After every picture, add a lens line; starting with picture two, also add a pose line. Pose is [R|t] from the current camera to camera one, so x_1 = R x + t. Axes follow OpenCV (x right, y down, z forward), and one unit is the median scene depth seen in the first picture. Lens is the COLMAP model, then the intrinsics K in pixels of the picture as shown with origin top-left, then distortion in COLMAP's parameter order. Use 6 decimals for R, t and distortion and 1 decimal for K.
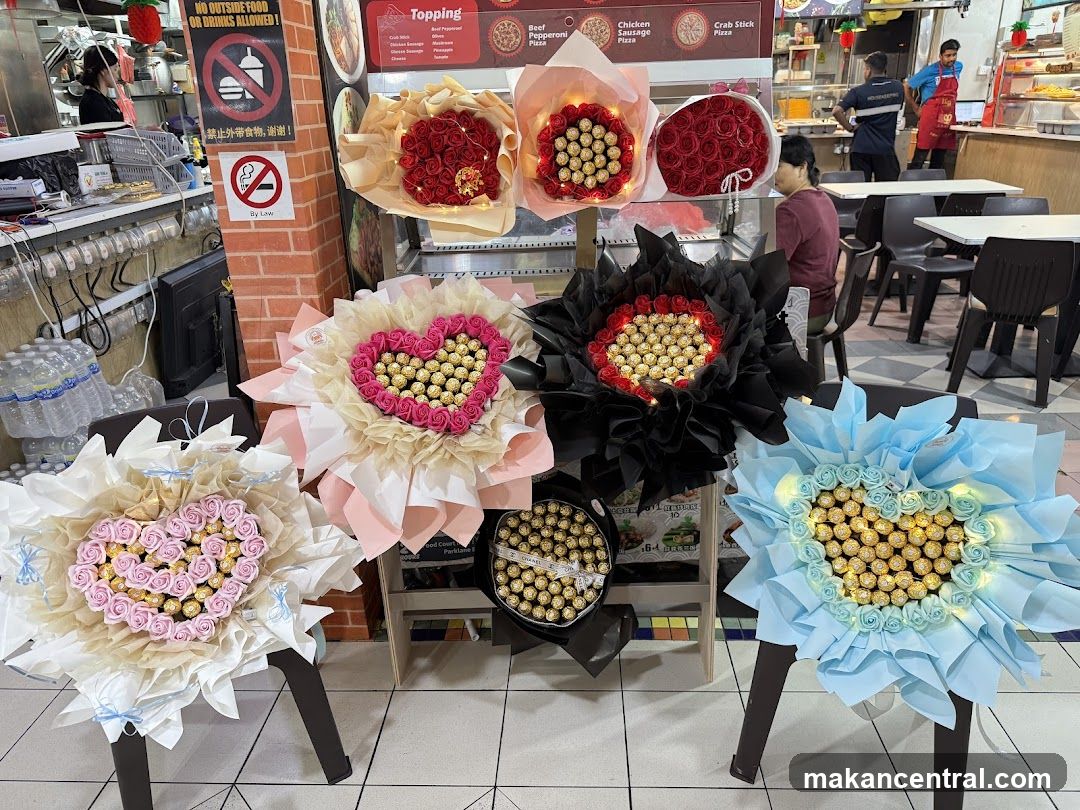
lens RADIAL K [[865.9, 0, 539.4], [0, 865.9, 409.9], [0, 0, 1]] dist [0.152302, -0.003662]
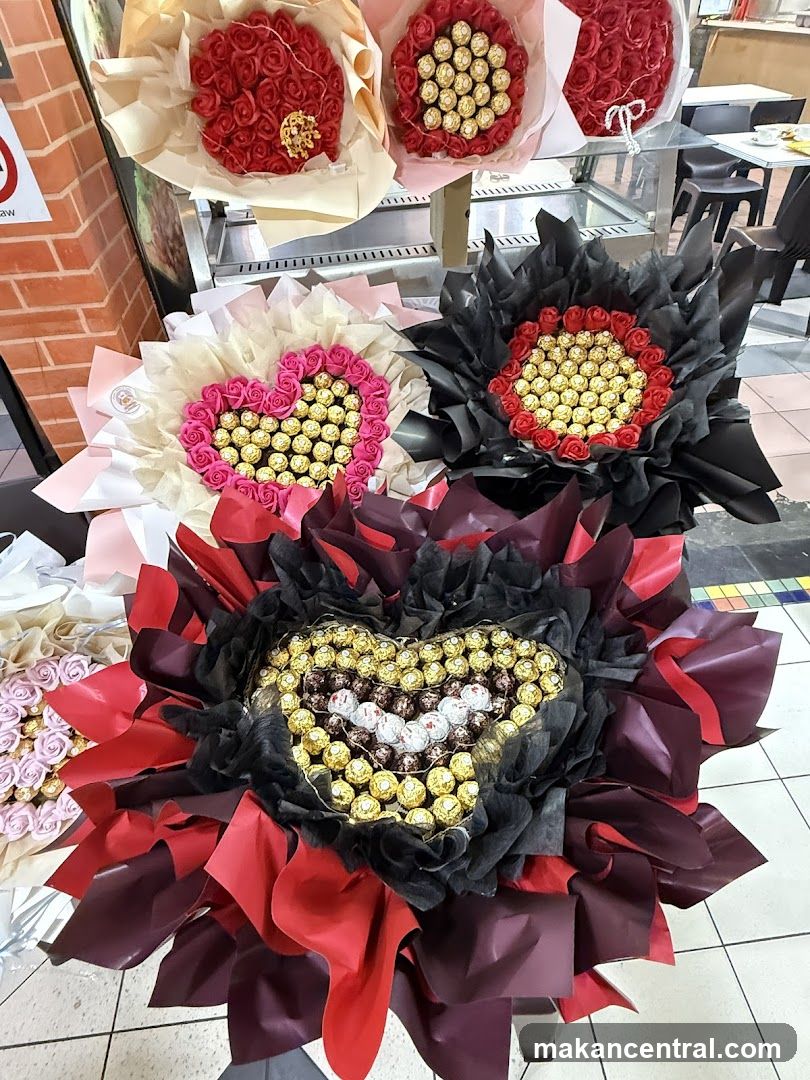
lens RADIAL K [[633.2, 0, 410.2], [0, 633.2, 542.7], [0, 0, 1]] dist [0.002117, 0.021389]
pose [[0.987102, -0.112287, 0.114111, -0.092539], [0.062187, 0.925744, 0.373004, -0.152598], [-0.147521, -0.361096, 0.920786, 0.427359]]
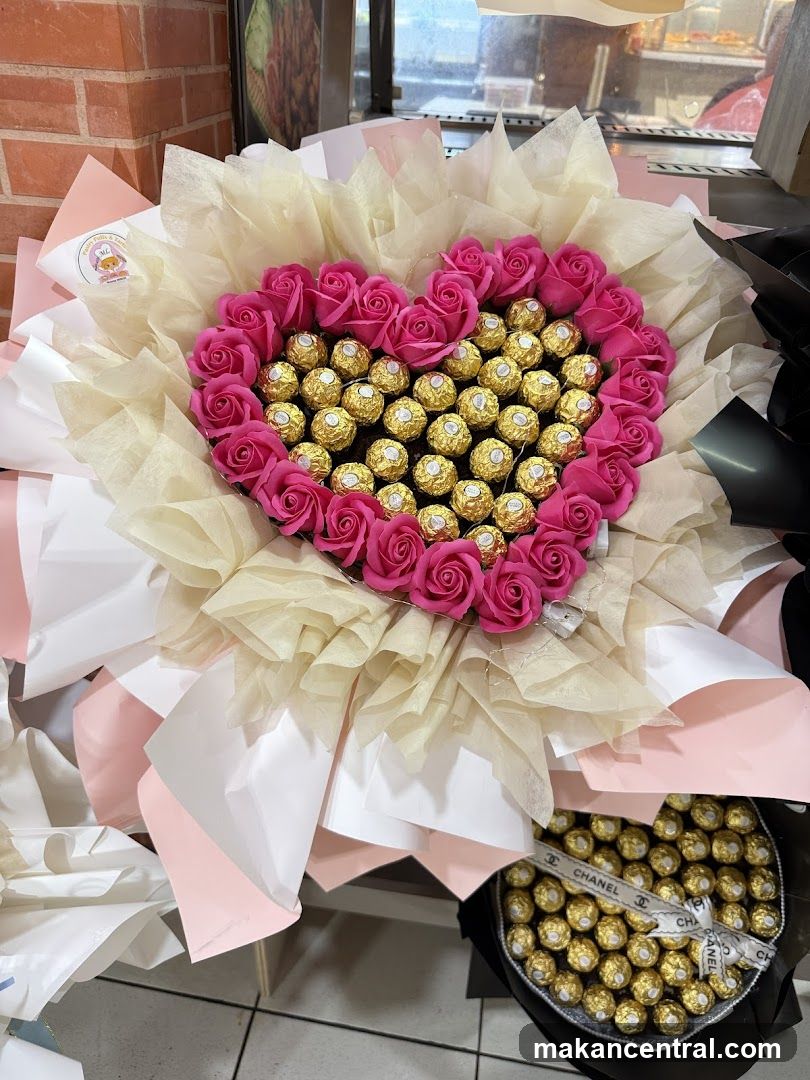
lens RADIAL K [[777.0, 0, 376.9], [0, 777.0, 557.4], [0, 0, 1]] dist [0.125768, -0.205443]
pose [[0.989691, 0.134020, -0.050510, -0.118587], [-0.119310, 0.966581, 0.226905, -0.052992], [0.079232, -0.218539, 0.972606, 0.674287]]
